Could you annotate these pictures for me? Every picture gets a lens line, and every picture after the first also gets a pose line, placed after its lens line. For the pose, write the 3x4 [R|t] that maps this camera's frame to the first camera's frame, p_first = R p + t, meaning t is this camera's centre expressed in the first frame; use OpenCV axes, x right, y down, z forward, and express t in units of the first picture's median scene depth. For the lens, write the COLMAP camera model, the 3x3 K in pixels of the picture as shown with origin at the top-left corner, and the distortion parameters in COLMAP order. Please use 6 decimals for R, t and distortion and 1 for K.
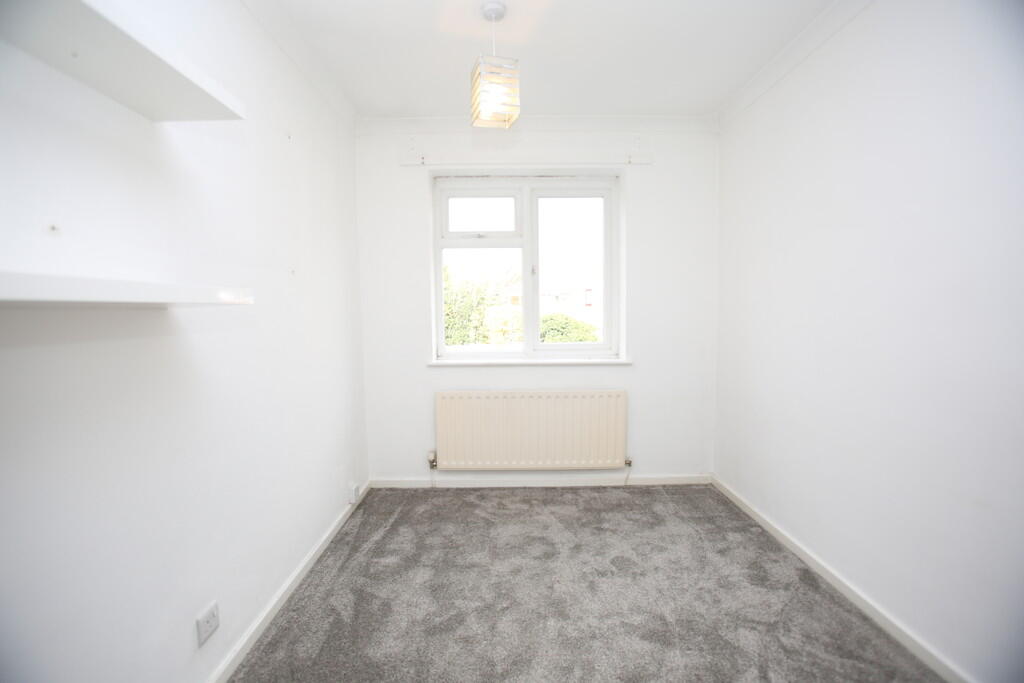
lens RADIAL K [[465.2, 0, 512.0], [0, 465.2, 341.5], [0, 0, 1]] dist [0.001000, 0.000593]
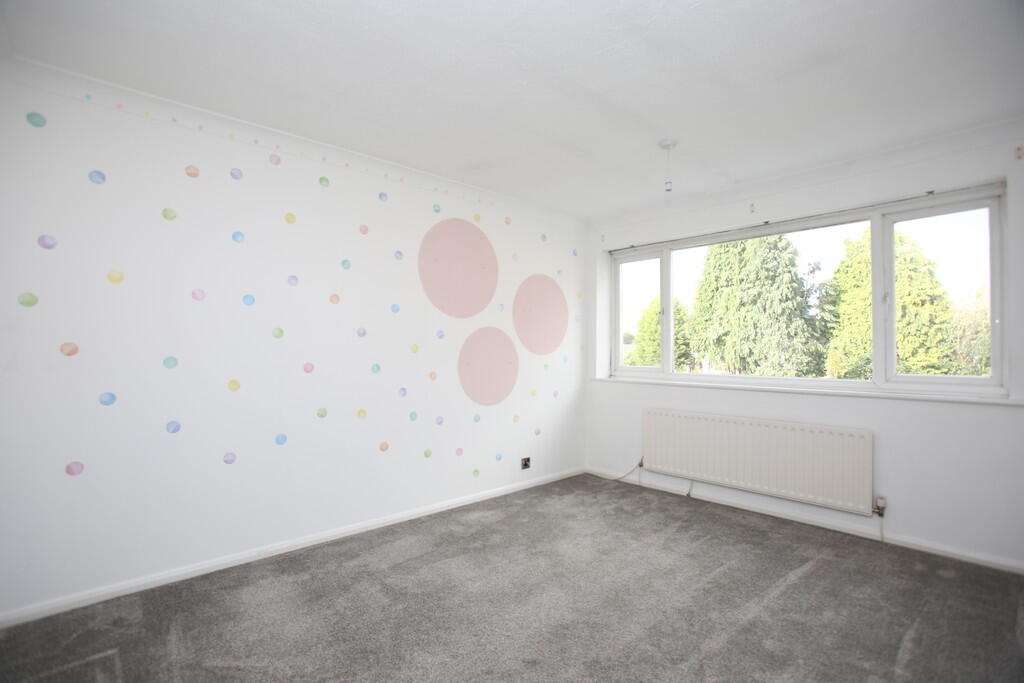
lens RADIAL K [[465.2, 0, 512.0], [0, 465.2, 341.5], [0, 0, 1]] dist [0.001000, 0.000593]
pose [[0.683275, -0.010191, -0.730090, 0.526000], [-0.068664, 0.994575, -0.078143, 0.051695], [0.726925, 0.103524, 0.678869, -0.155621]]
